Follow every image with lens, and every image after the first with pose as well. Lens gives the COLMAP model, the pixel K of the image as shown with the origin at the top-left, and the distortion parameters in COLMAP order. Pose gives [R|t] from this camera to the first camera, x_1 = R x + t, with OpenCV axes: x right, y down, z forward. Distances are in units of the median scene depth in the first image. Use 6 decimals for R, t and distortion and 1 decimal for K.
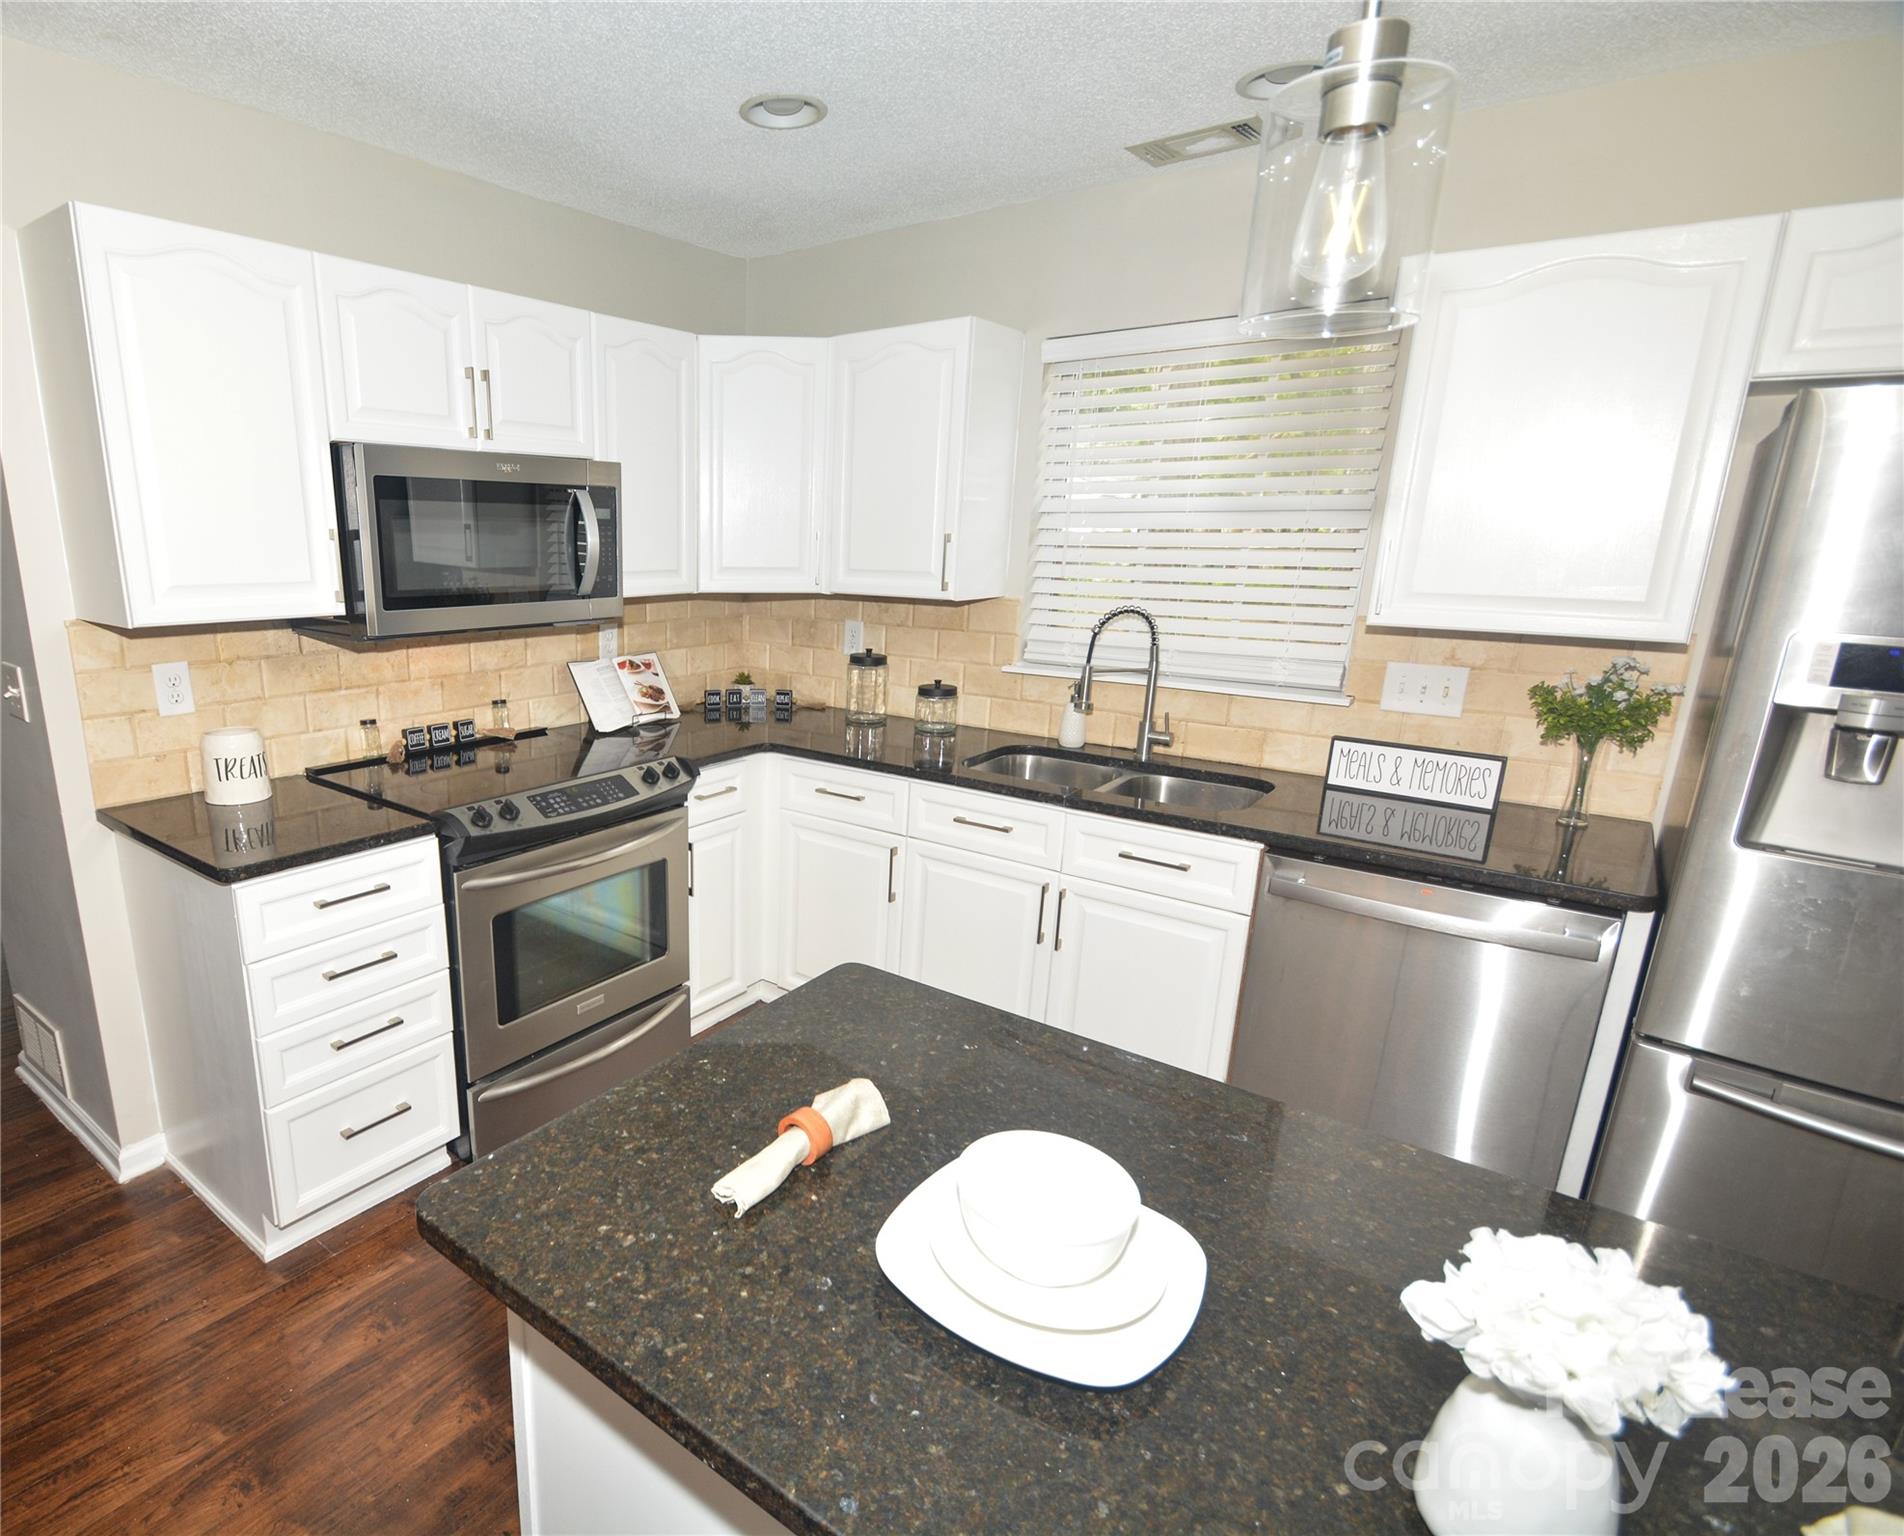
lens RADIAL K [[1010.2, 0, 731.2], [0, 1010.2, 802.0], [0, 0, 1]] dist [-0.001099, 0.000158]
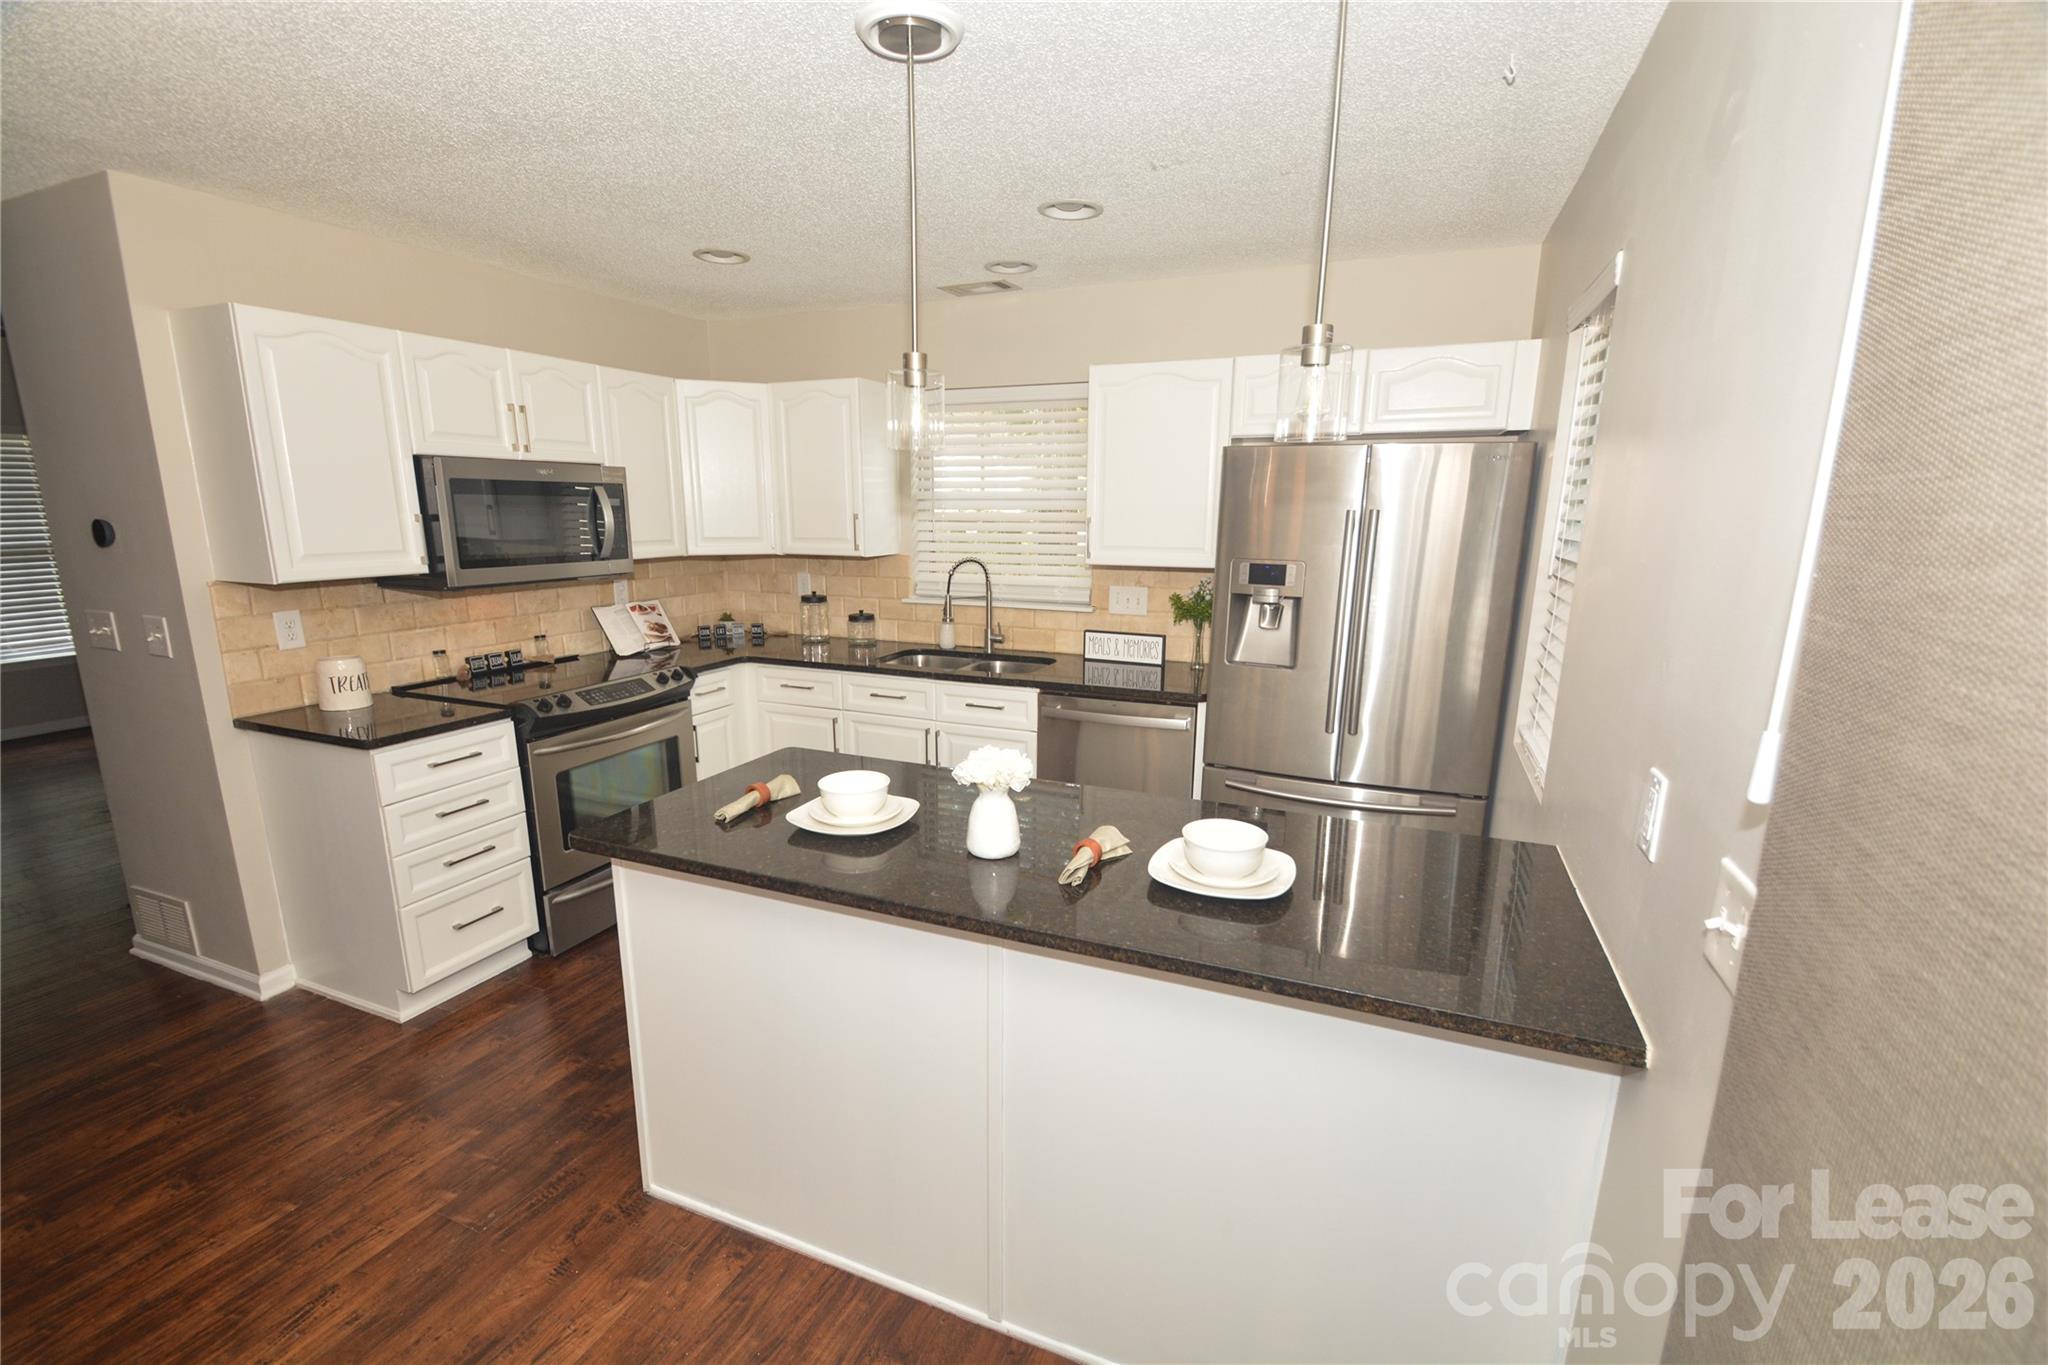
lens RADIAL K [[907.6, 0, 1011.1], [0, 907.6, 708.6], [0, 0, 1]] dist [0.009039, -0.012854]
pose [[0.953172, -0.069080, 0.294434, 0.011913], [0.080976, 0.996312, -0.028387, 0.096314], [-0.291387, 0.050900, 0.955250, -0.408009]]
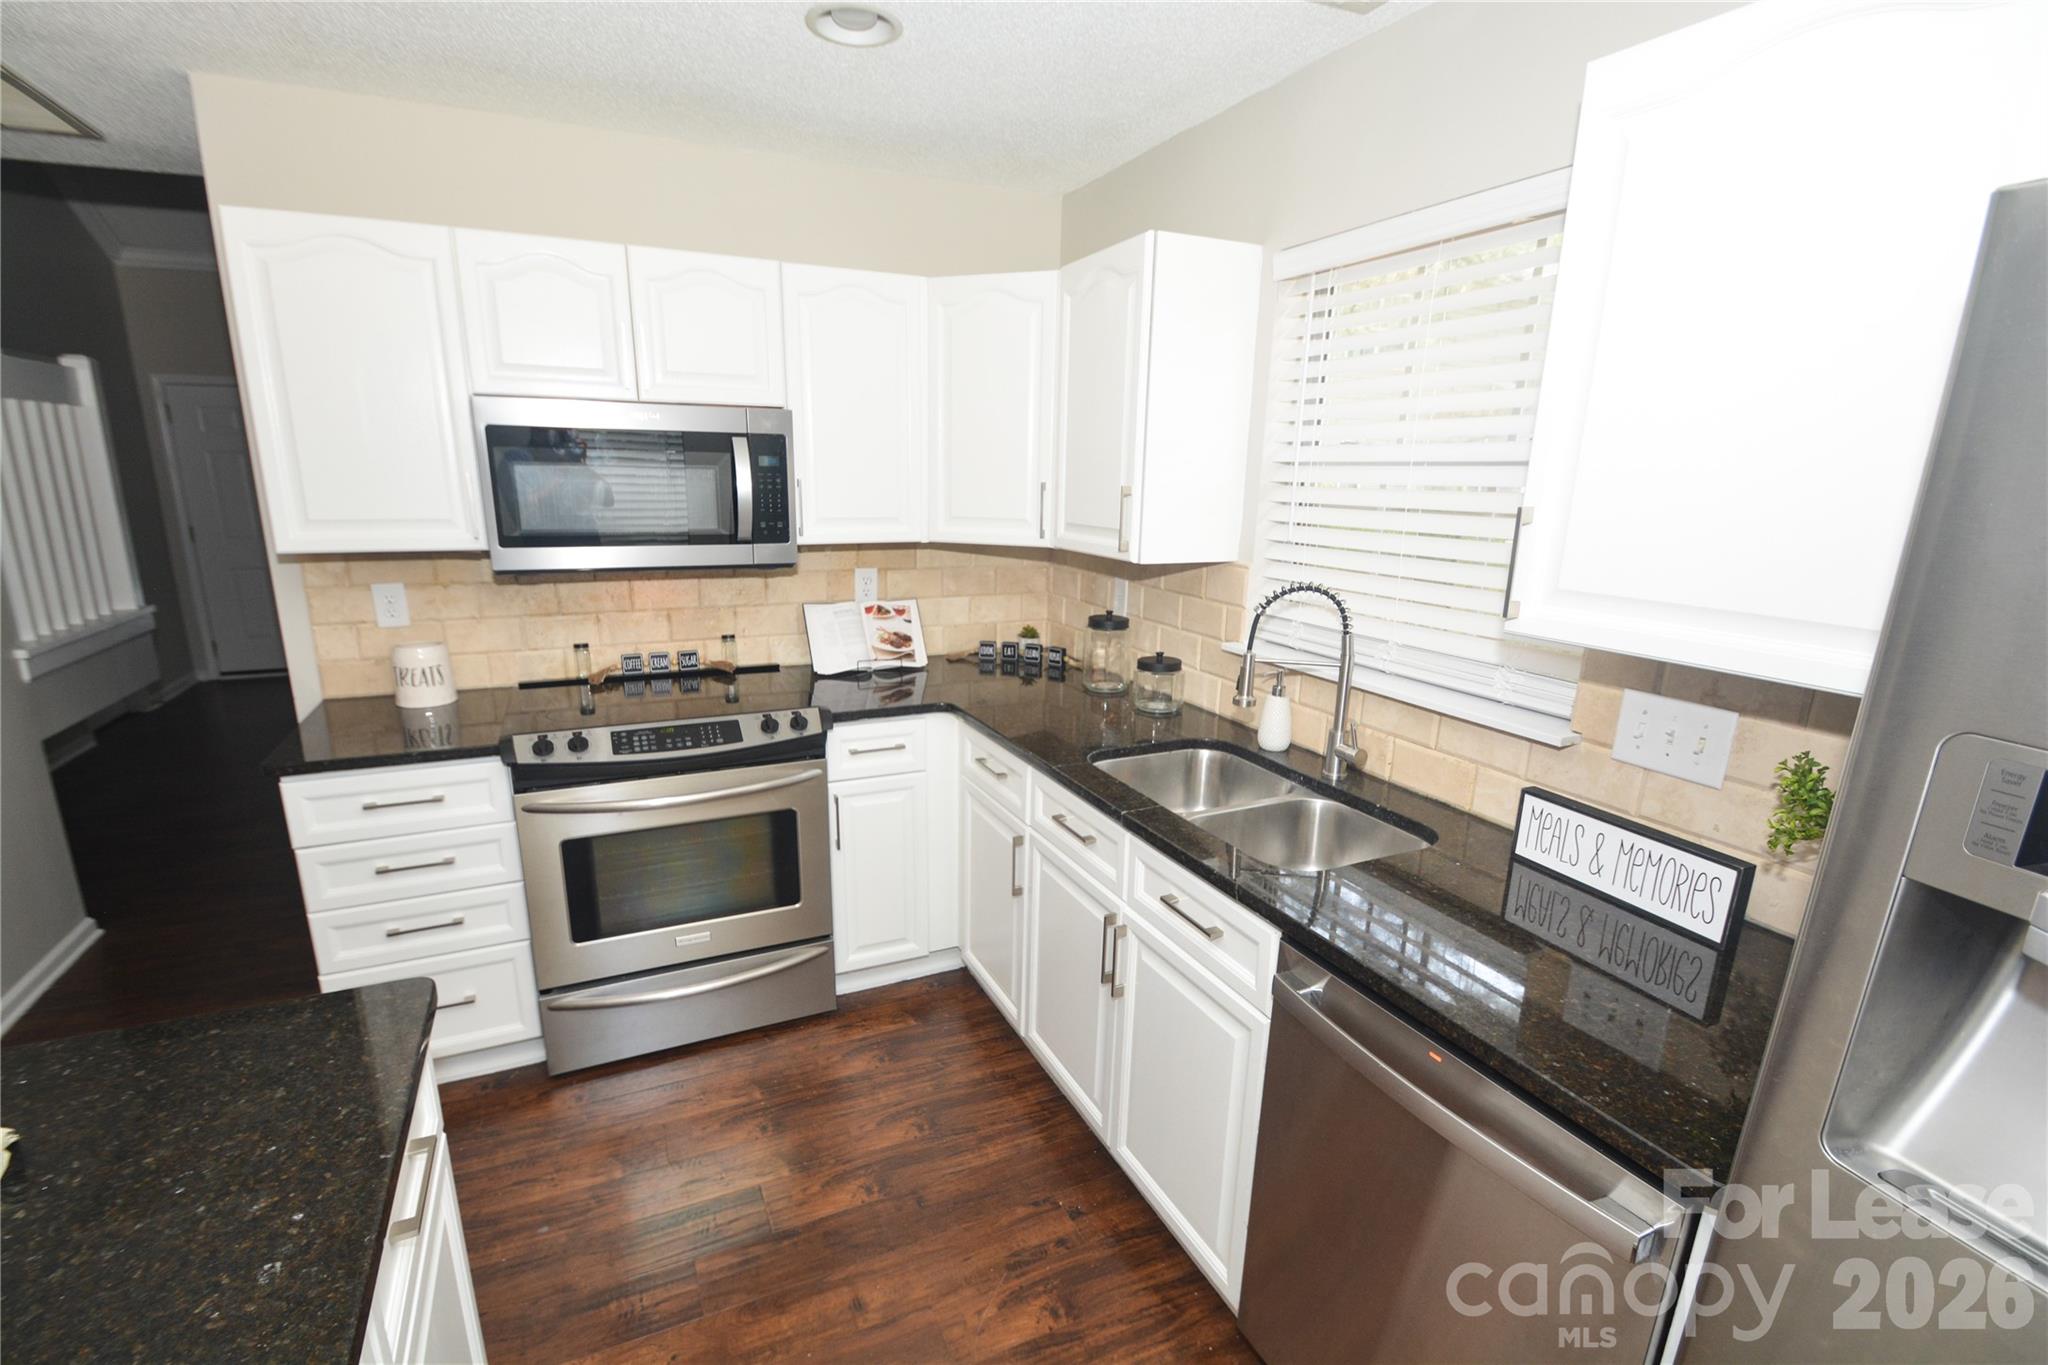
lens RADIAL K [[907.6, 0, 1019.4], [0, 907.6, 710.8], [0, 0, 1]] dist [0.009039, -0.012854]
pose [[0.911848, 0.113920, -0.394405, 0.490246], [-0.117888, 0.992925, 0.014245, -0.079932], [0.393238, 0.033506, 0.918826, 0.273227]]
